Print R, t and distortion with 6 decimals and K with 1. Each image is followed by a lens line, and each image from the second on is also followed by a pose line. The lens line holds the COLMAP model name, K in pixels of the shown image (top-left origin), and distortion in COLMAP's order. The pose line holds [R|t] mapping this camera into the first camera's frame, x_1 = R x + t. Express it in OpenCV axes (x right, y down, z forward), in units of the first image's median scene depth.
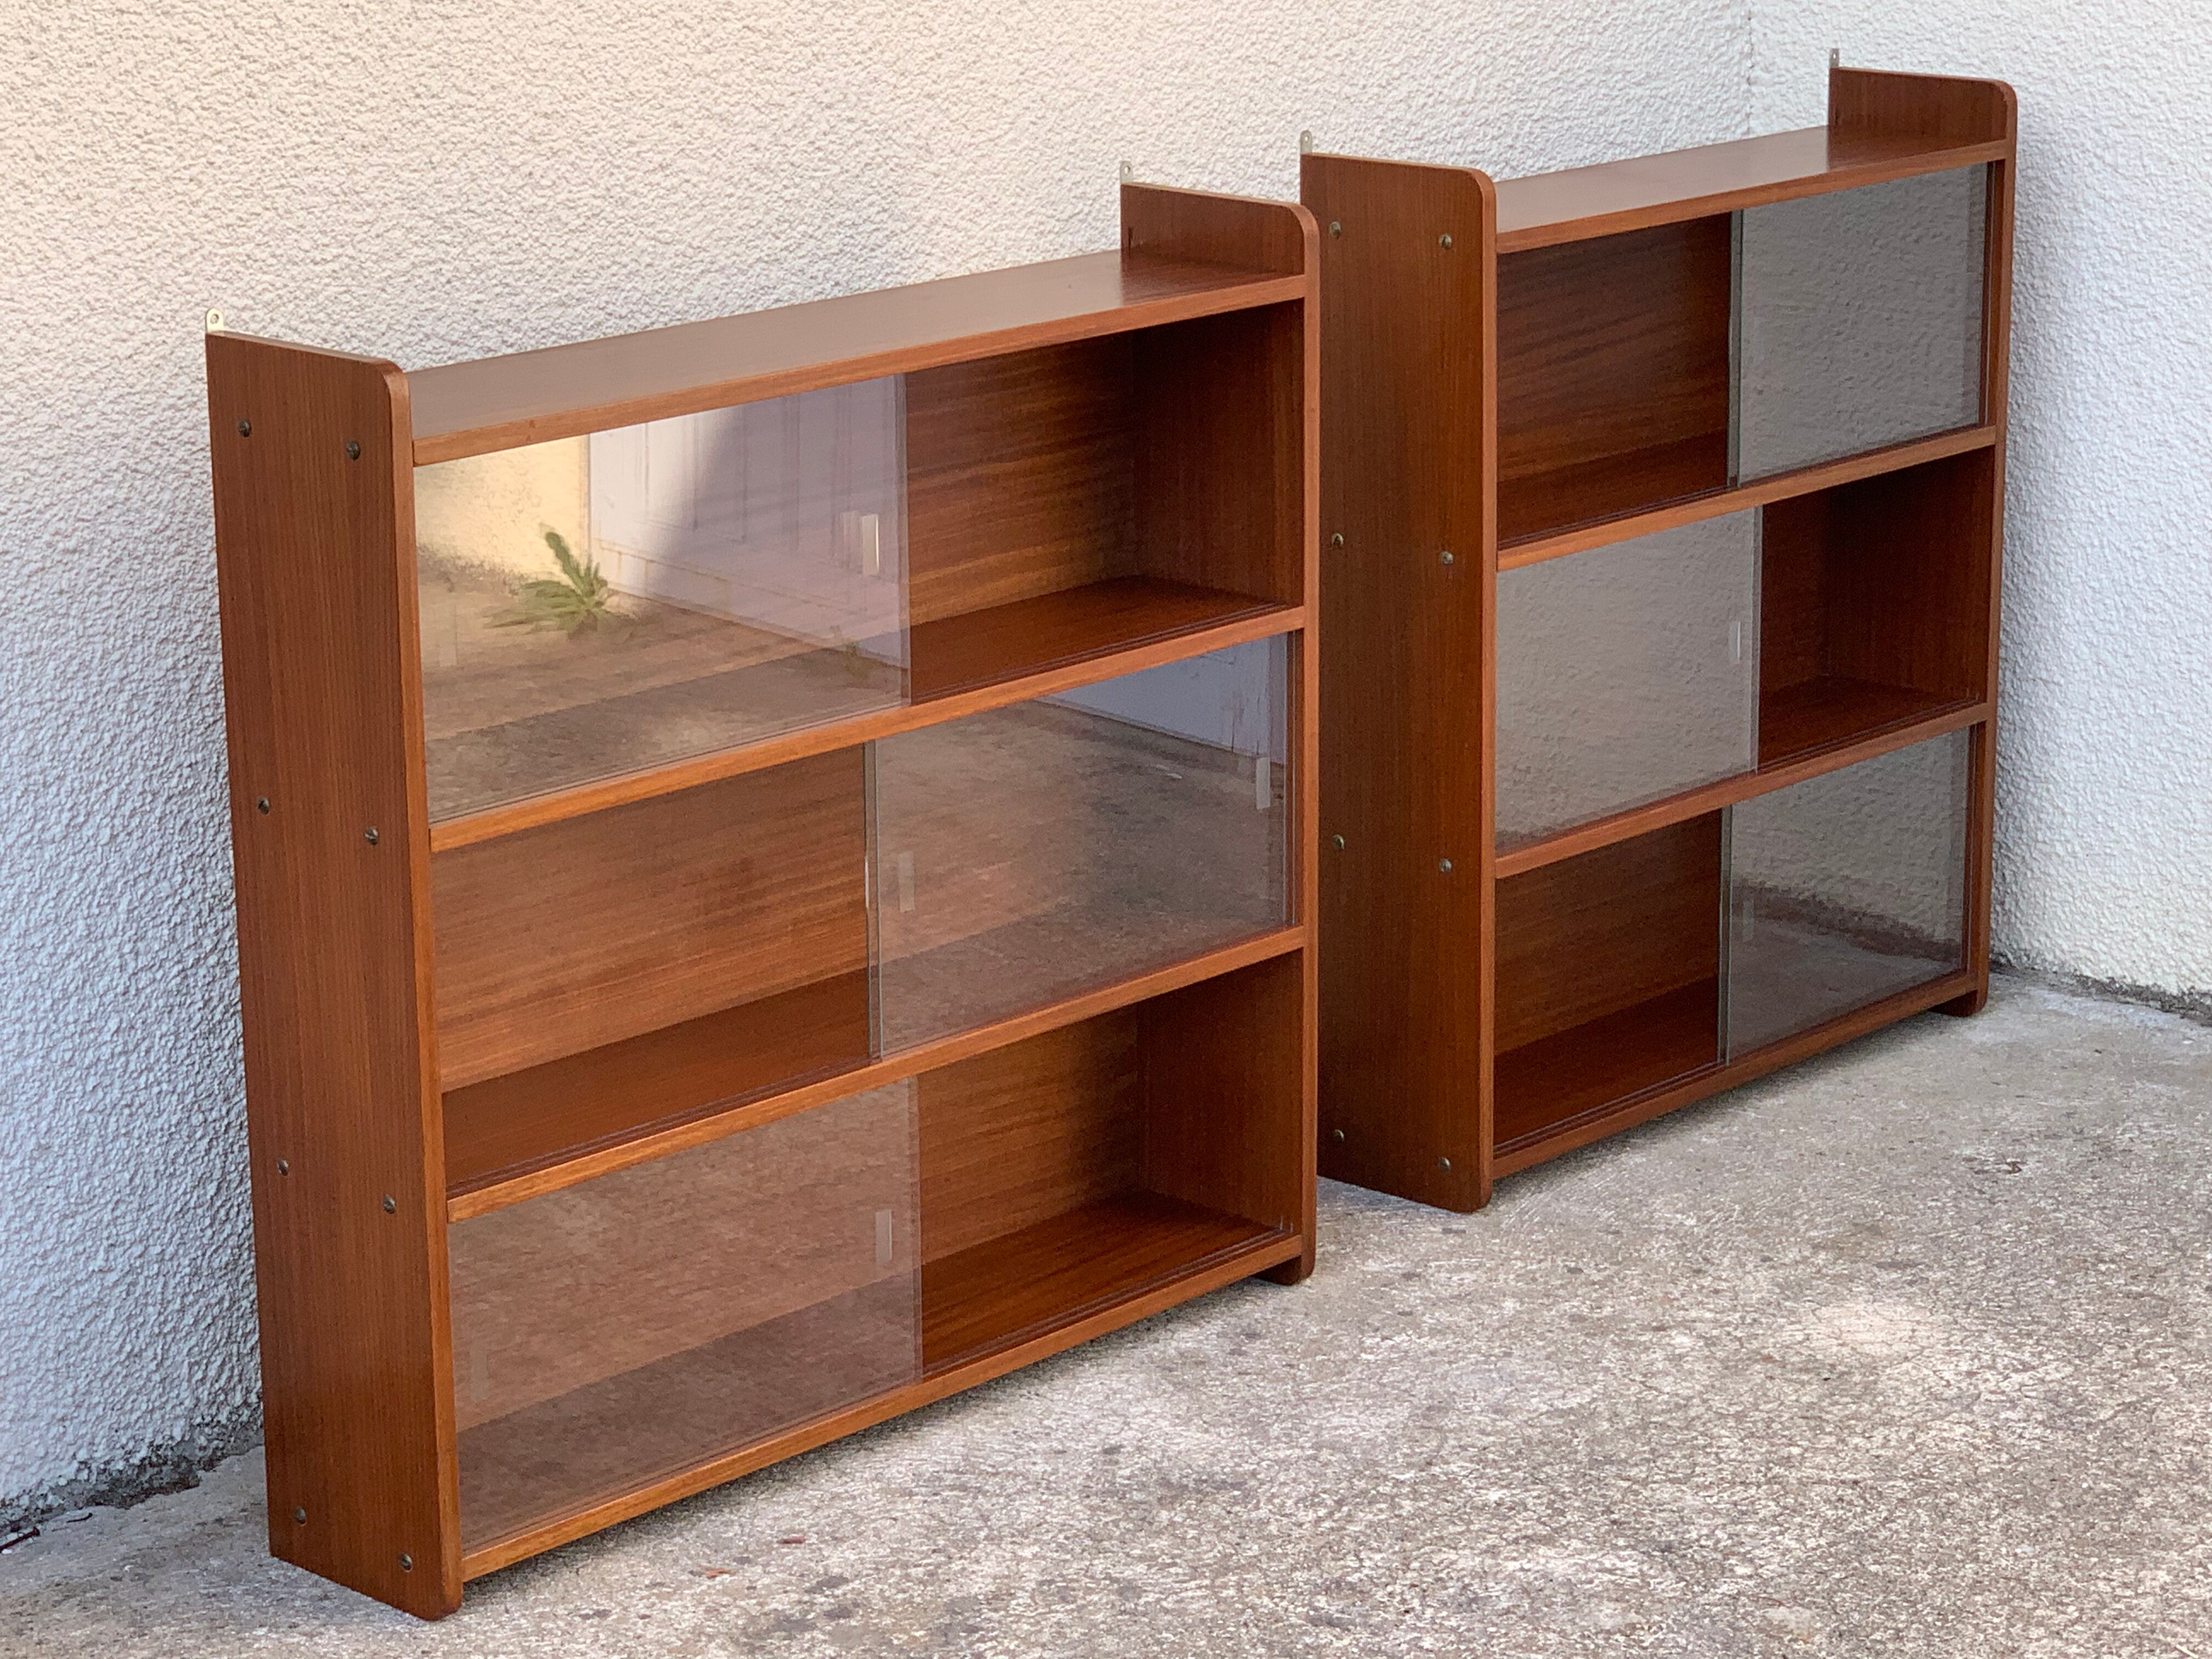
lens RADIAL K [[5208.2, 0, 1106.8], [0, 5208.2, 794.3], [0, 0, 1]] dist [-0.223700, 3.991241]
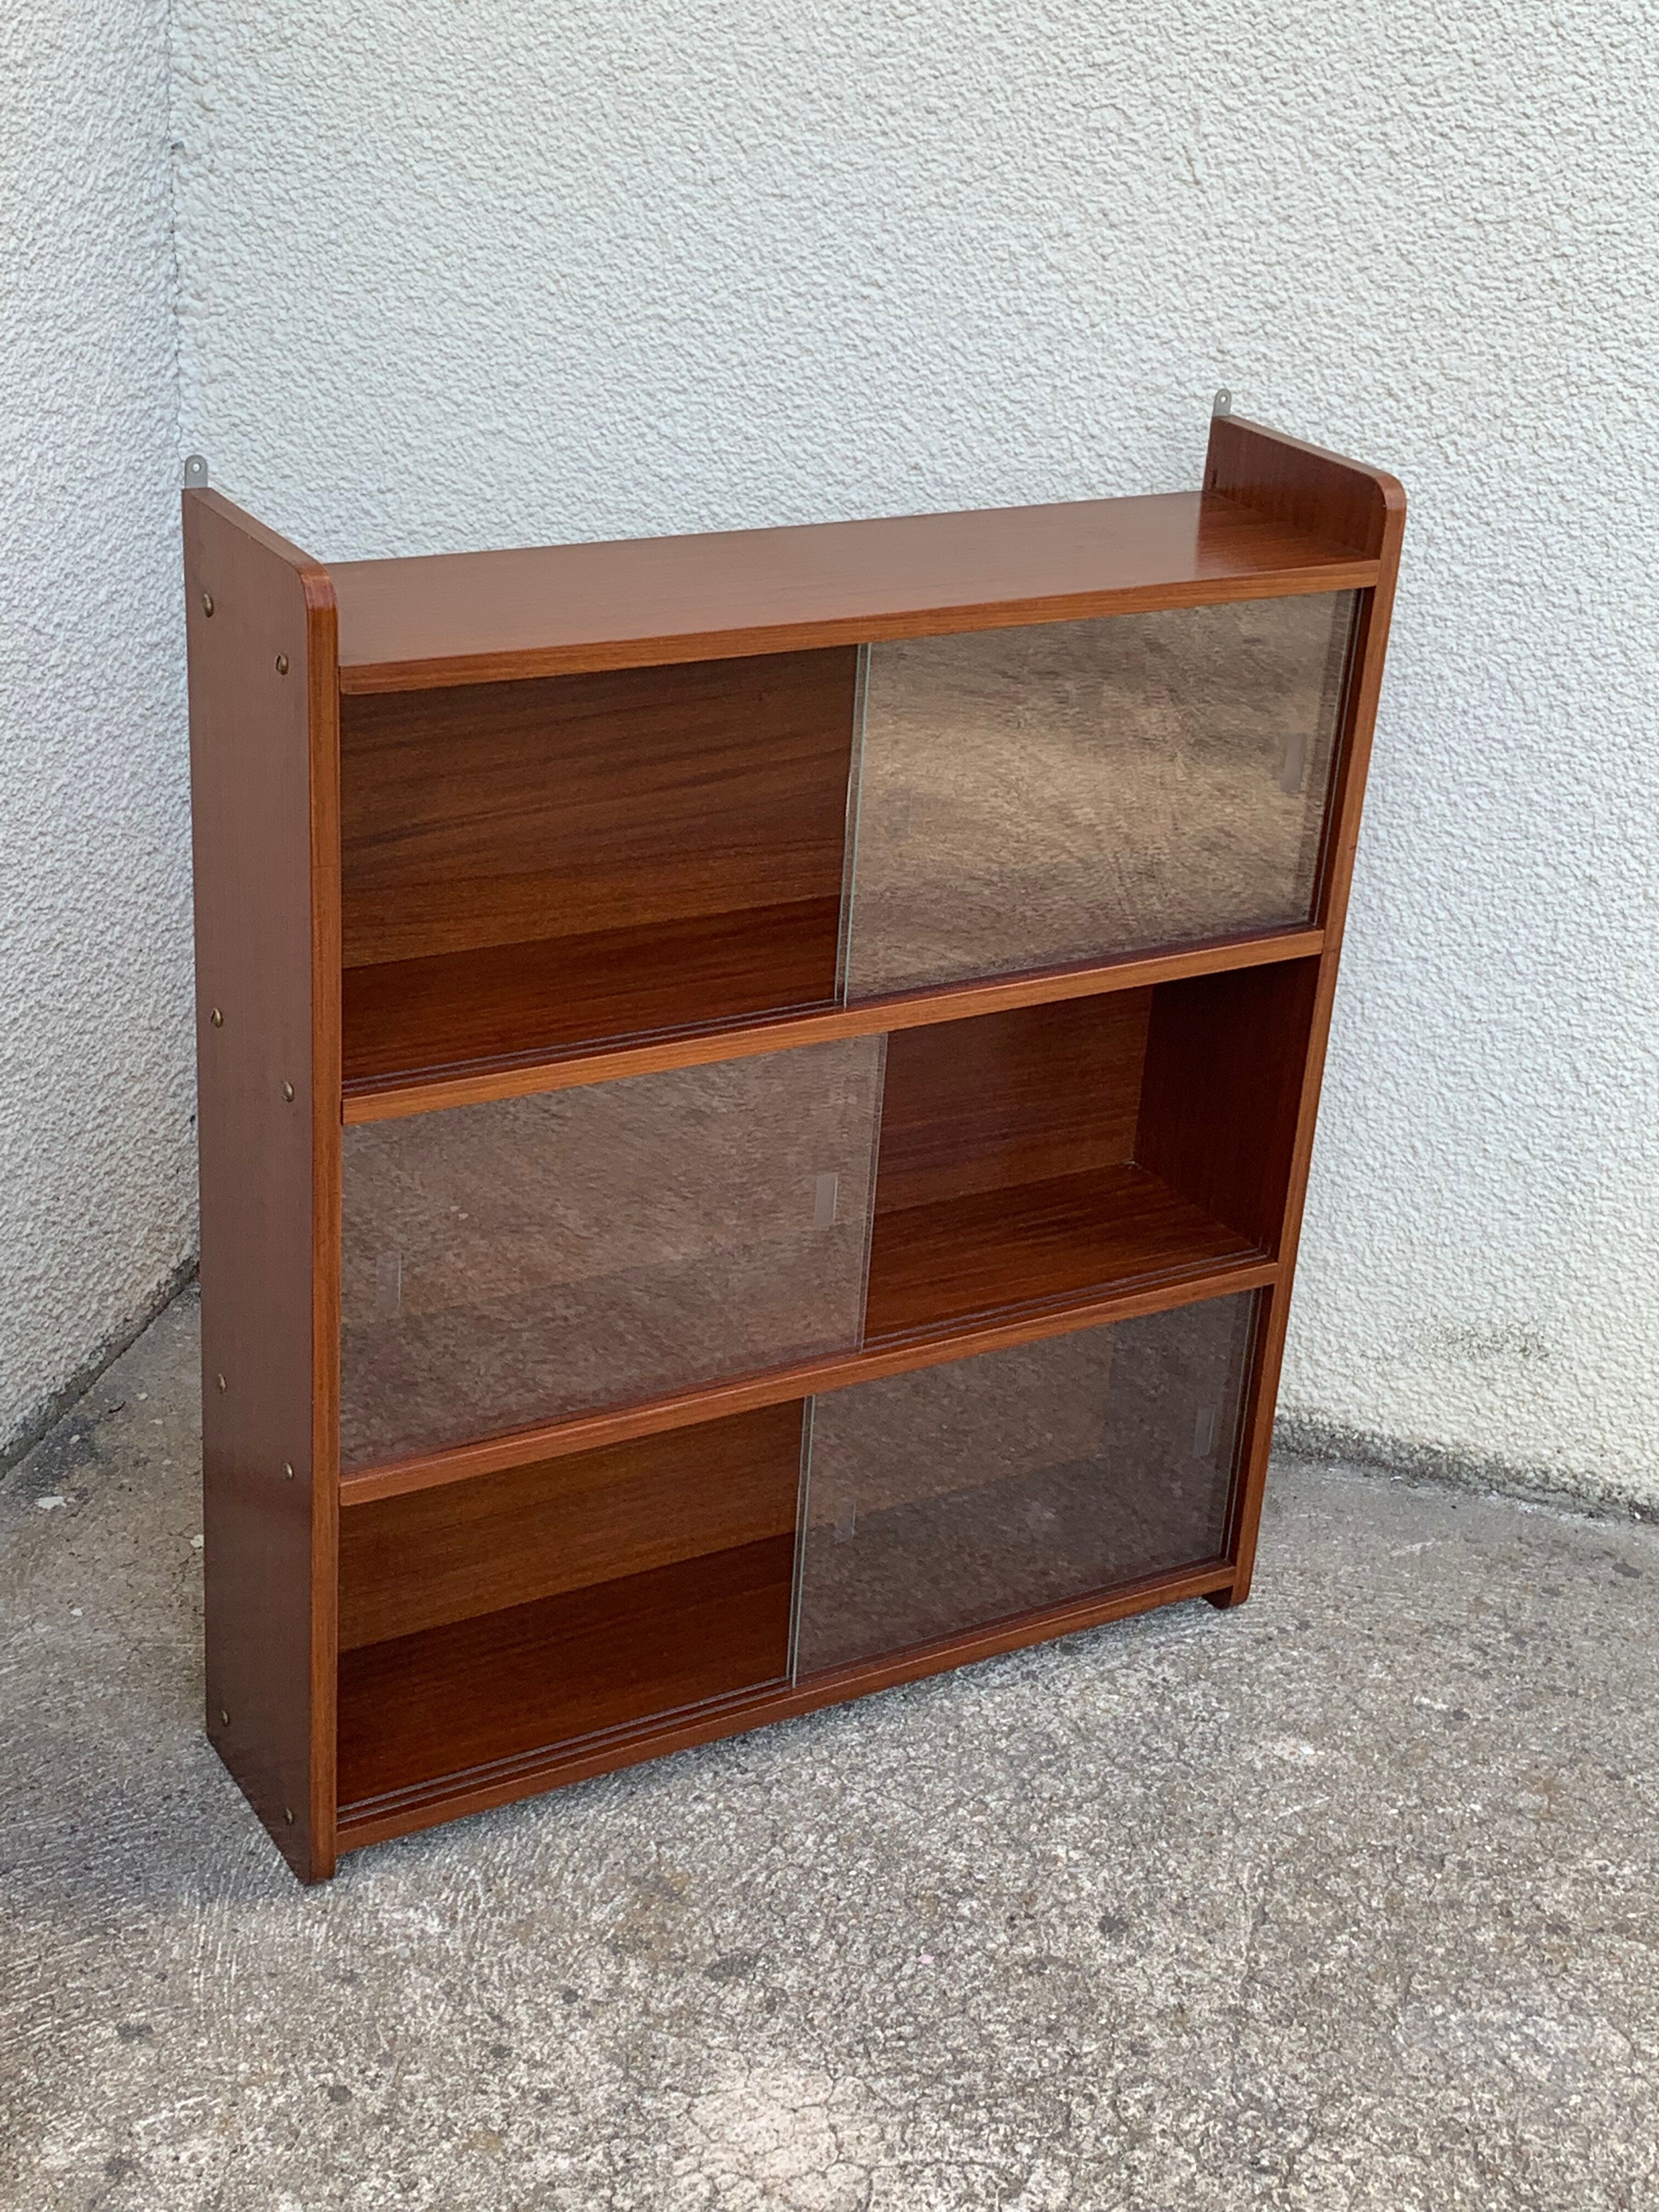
lens RADIAL K [[3110.2, 0, 825.8], [0, 3110.2, 1065.8], [0, 0, 1]] dist [0.212401, -0.720710]
pose [[0.875154, -0.131750, 0.465561, -0.039850], [0.046823, 0.980758, 0.189531, -0.138711], [-0.481573, -0.144070, 0.864483, 0.641547]]
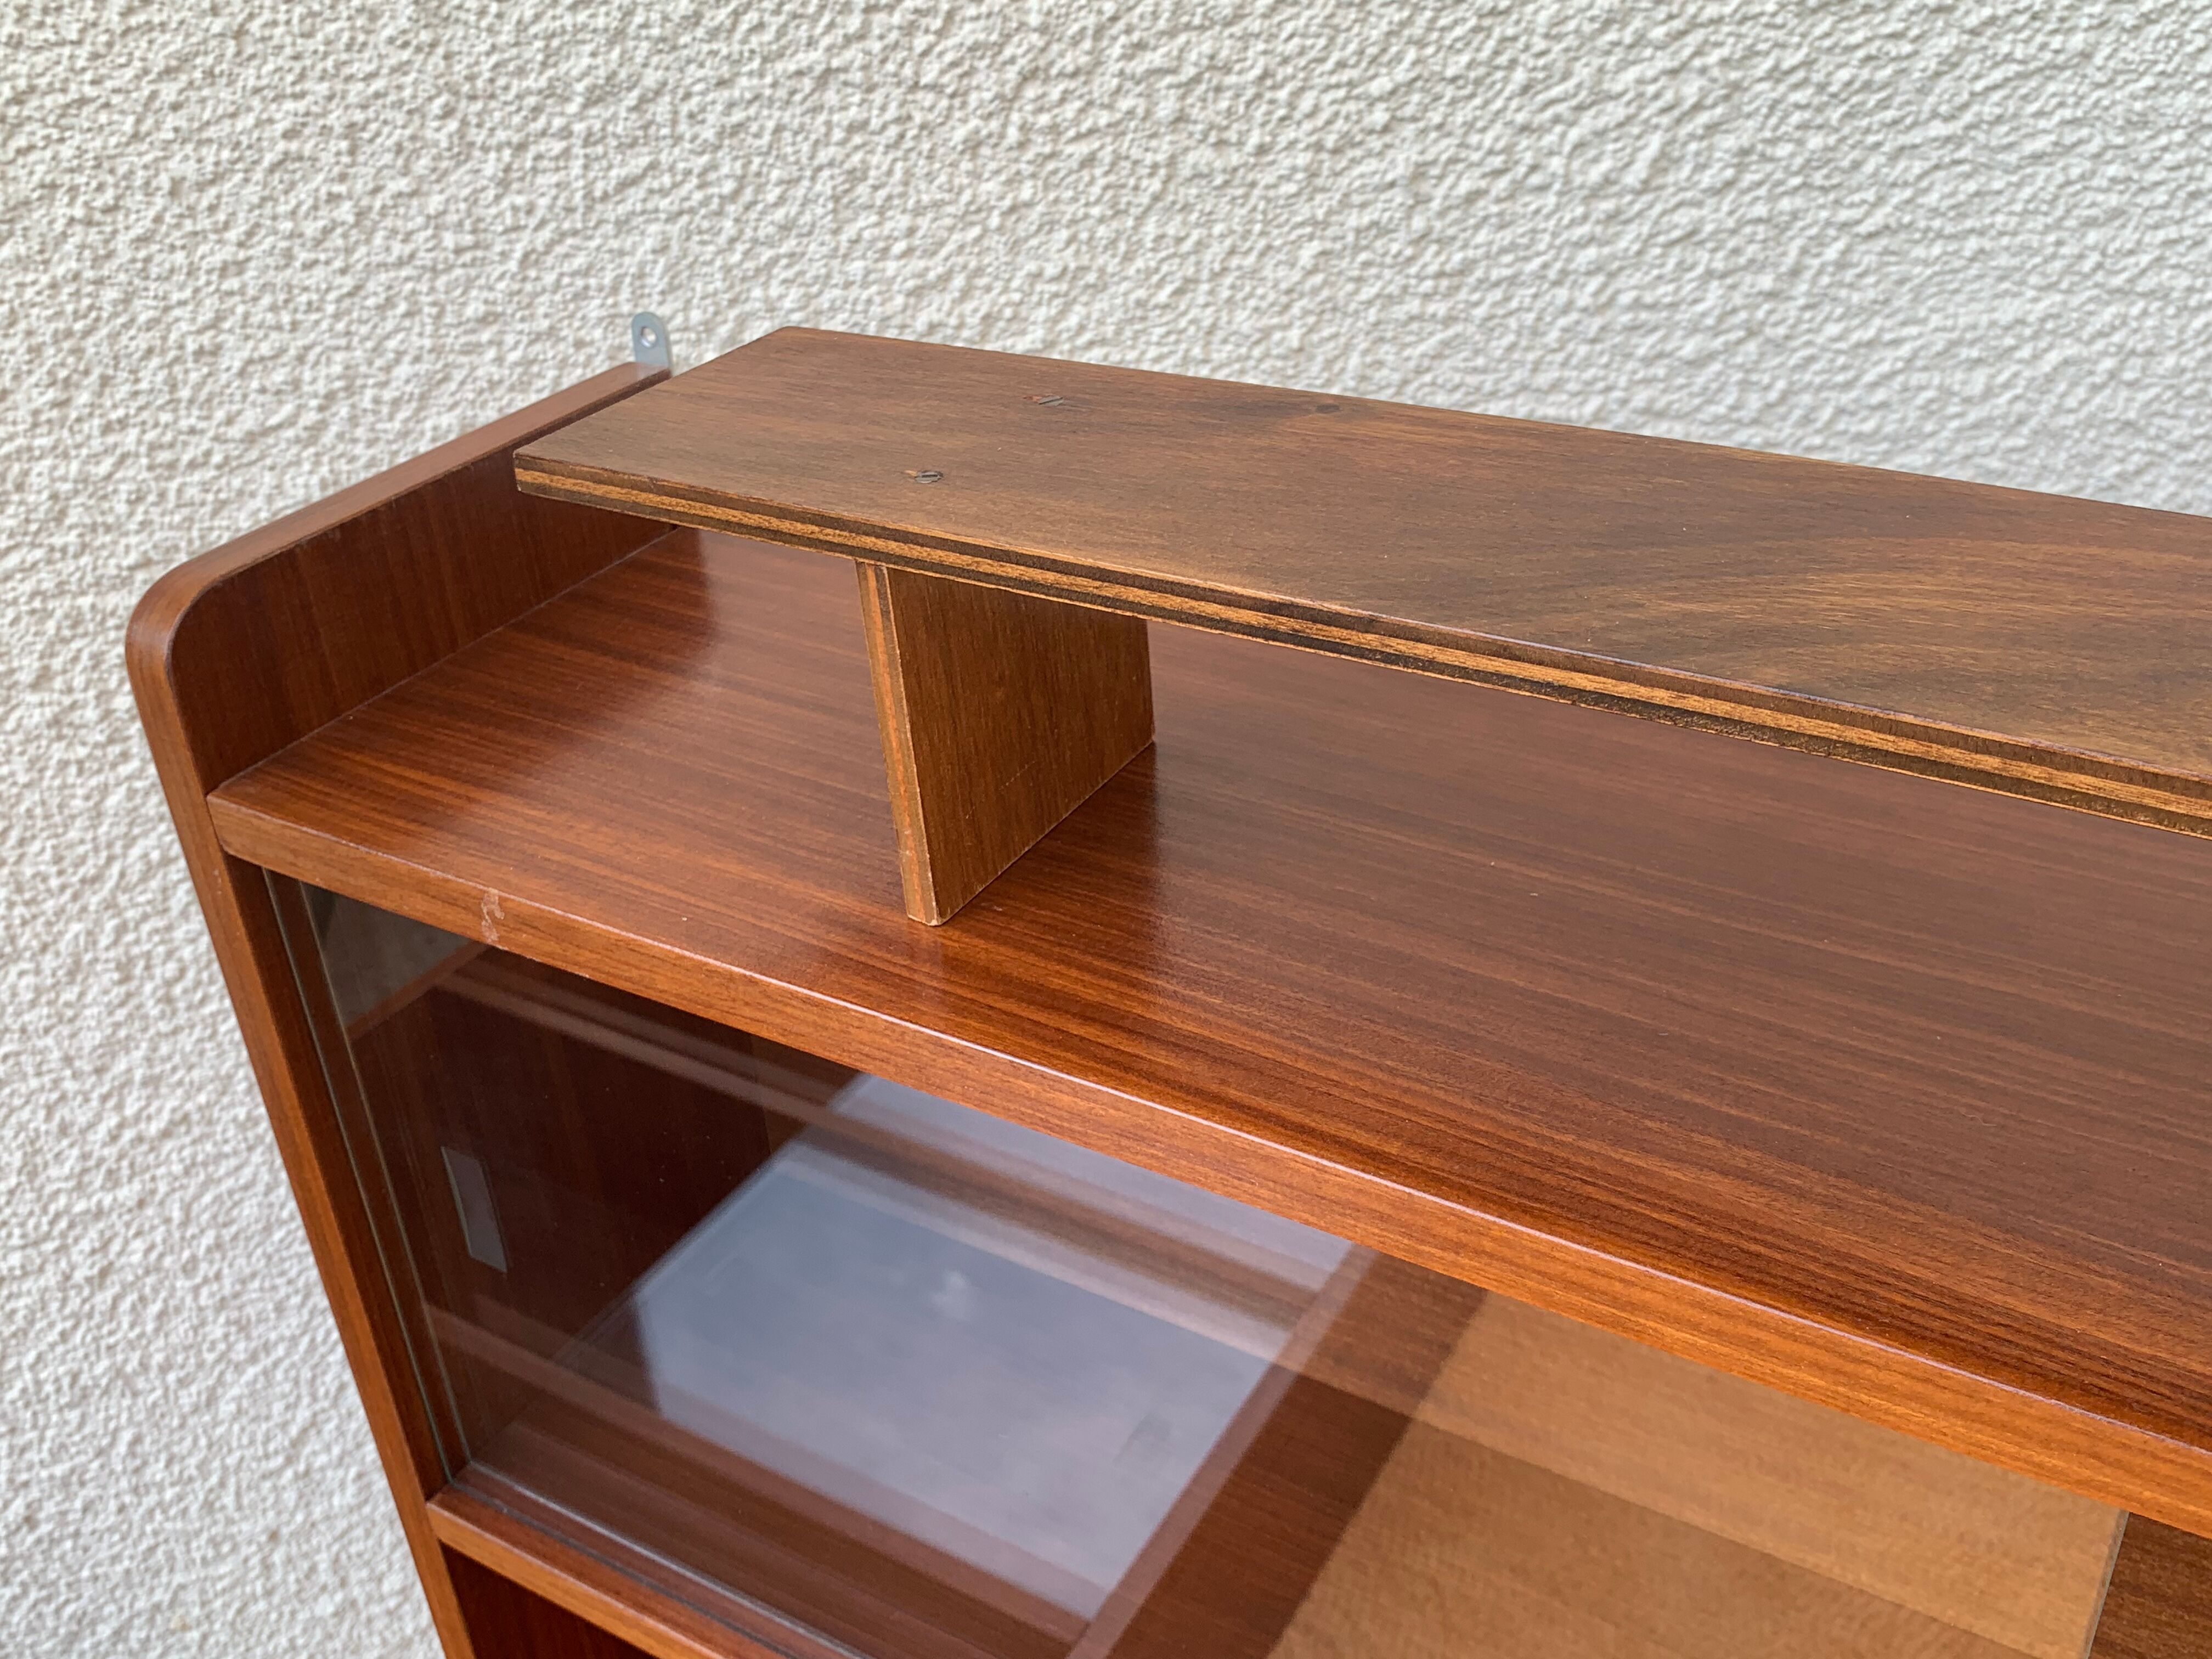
lens RADIAL K [[2098.8, 0, 1101.7], [0, 2098.8, 826.7], [0, 0, 1]] dist [-0.009087, 0.001642]
pose [[0.774196, 0.306506, -0.553782, 0.174504], [-0.119259, 0.929896, 0.347951, -0.164607], [0.621609, -0.203339, 0.756476, 0.980402]]
